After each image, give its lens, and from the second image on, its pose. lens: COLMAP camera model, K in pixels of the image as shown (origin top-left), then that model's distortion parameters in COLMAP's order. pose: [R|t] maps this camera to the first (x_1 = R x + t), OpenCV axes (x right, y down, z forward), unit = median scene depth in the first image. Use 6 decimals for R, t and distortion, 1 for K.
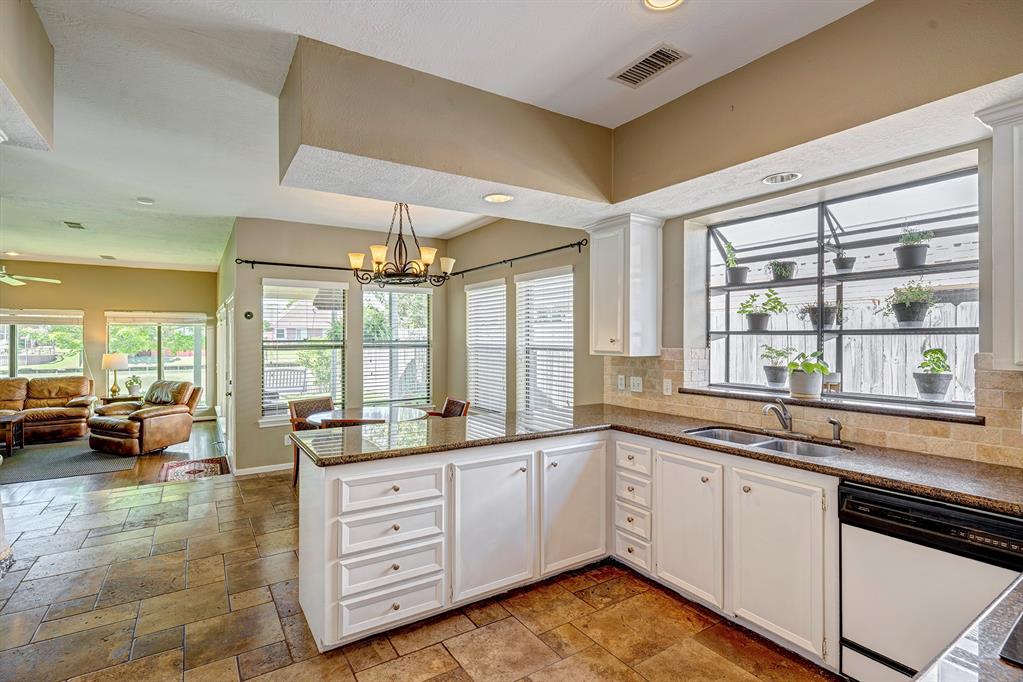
lens RADIAL K [[488.9, 0, 517.3], [0, 488.9, 336.8], [0, 0, 1]] dist [0.038421, -0.003113]
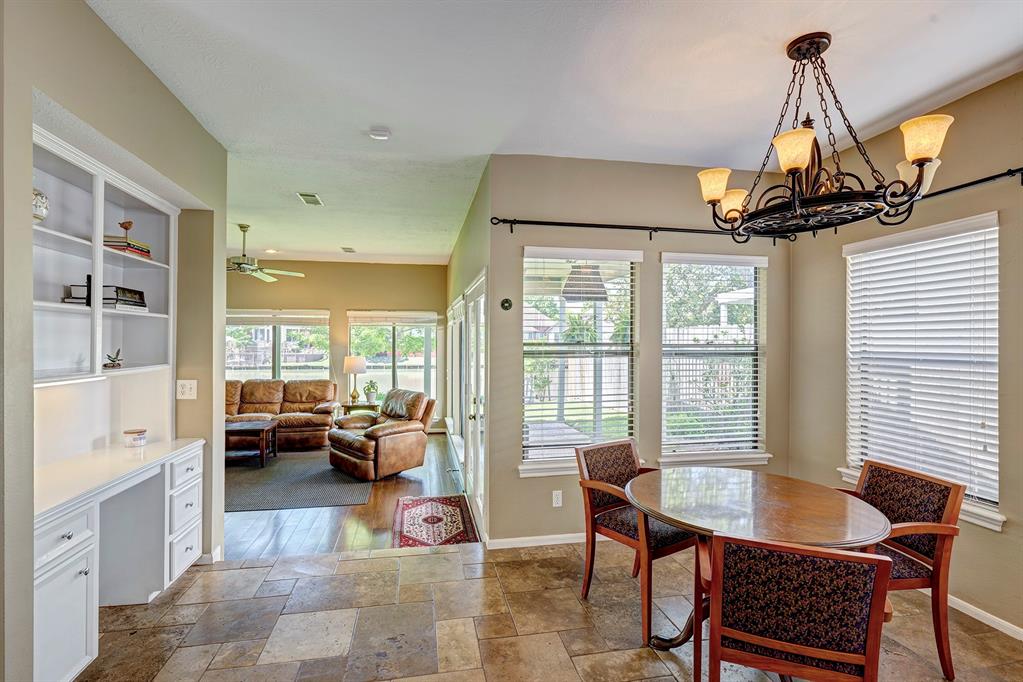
lens RADIAL K [[488.9, 0, 506.9], [0, 488.9, 342.9], [0, 0, 1]] dist [0.038421, -0.003113]
pose [[0.922855, 0.006219, -0.385097, -0.224575], [-0.004313, 0.999974, 0.005813, 0.002811], [0.385123, -0.003703, 0.922858, 0.310333]]
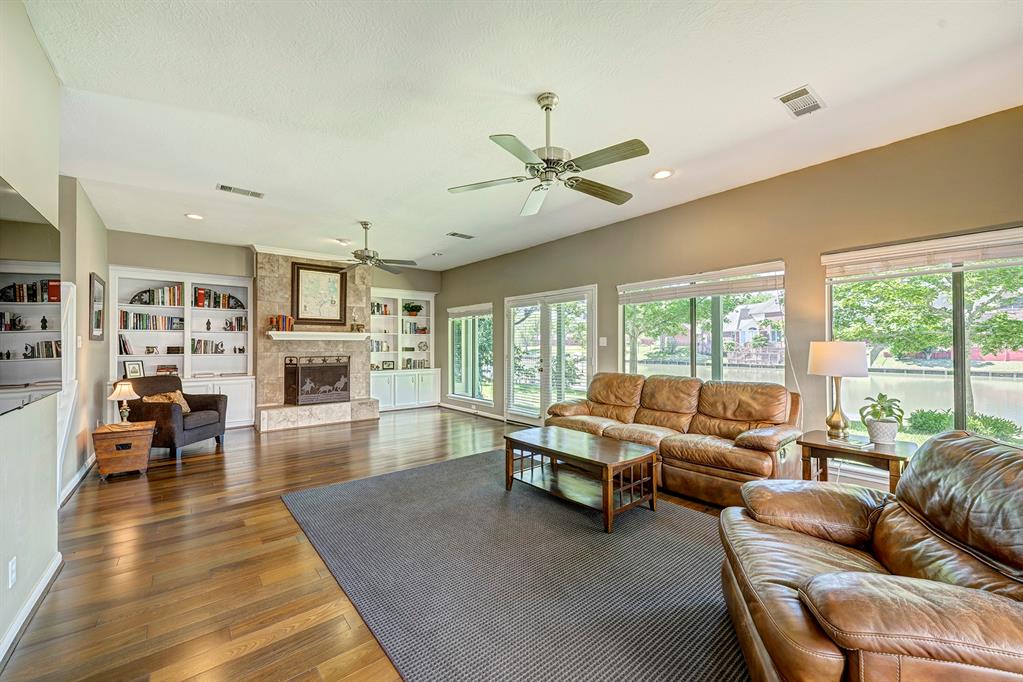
lens RADIAL K [[391.0, 0, 495.6], [0, 391.0, 340.8], [0, 0, 1]] dist [0.001365, 0.000094]
pose [[0.073871, -0.008271, -0.997233, -0.541100], [0.006847, 0.999946, -0.007786, 0.038454], [0.997244, -0.006253, 0.073924, 0.759033]]
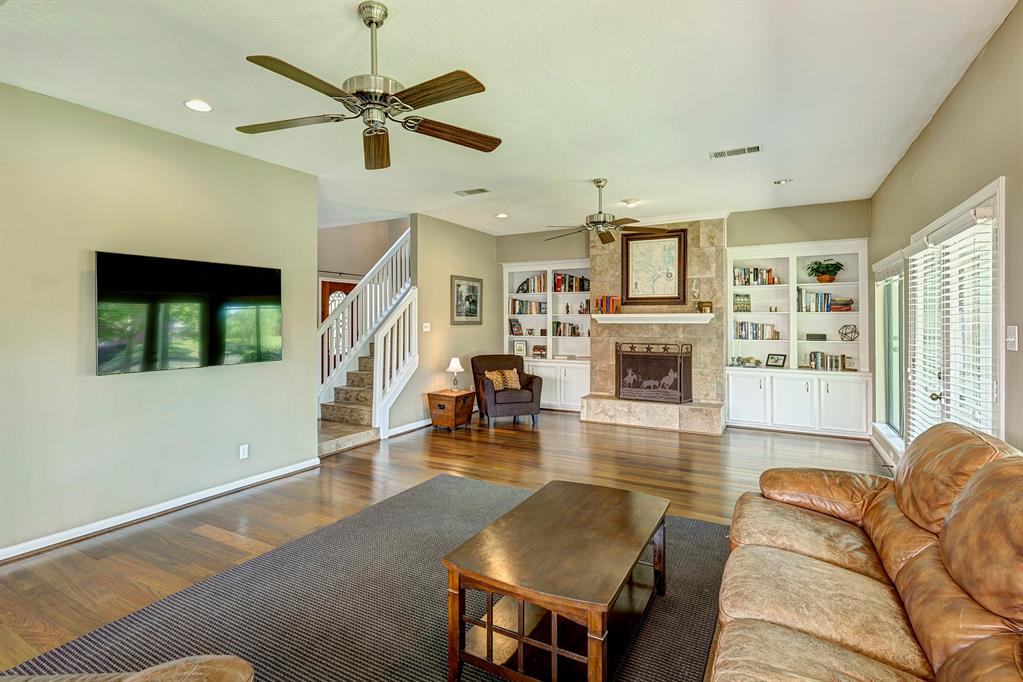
lens RADIAL K [[497.0, 0, 504.2], [0, 497.0, 314.4], [0, 0, 1]] dist [-0.003740, -0.000269]
pose [[-0.889326, -0.004717, -0.457250, -0.743255], [0.003530, 0.999846, -0.017180, 0.028040], [0.457260, -0.016893, -0.889172, 1.052205]]
